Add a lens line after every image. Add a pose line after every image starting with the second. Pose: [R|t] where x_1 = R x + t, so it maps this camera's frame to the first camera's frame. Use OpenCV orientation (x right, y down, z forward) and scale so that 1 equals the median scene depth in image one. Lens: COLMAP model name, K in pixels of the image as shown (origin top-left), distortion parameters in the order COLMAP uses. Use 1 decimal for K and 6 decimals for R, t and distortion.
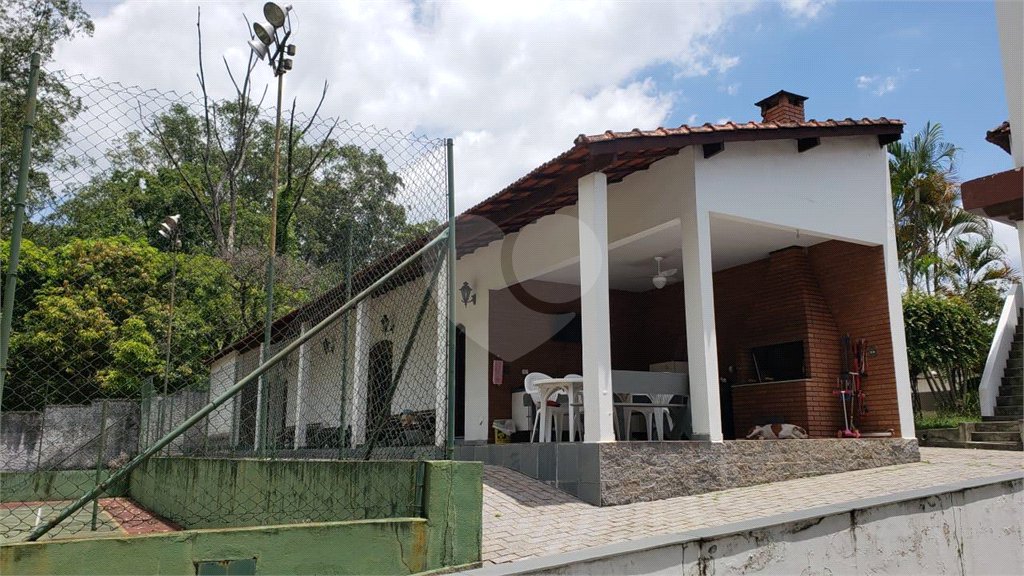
lens RADIAL K [[761.3, 0, 512.0], [0, 761.3, 288.0], [0, 0, 1]] dist [0.088796, -0.000225]
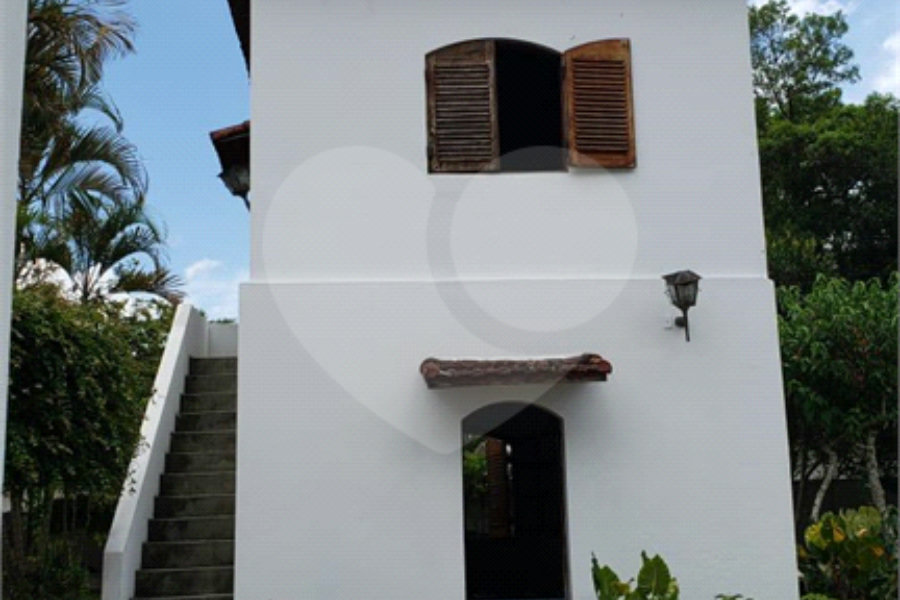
lens RADIAL K [[1193.9, 0, 450.0], [0, 1193.9, 300.0], [0, 0, 1]] dist [0.088804, 0.010647]
pose [[0.615202, 0.142294, 0.775422, 0.207187], [-0.120579, 0.988987, -0.085819, 0.033741], [-0.779093, -0.040704, 0.625585, 0.466658]]
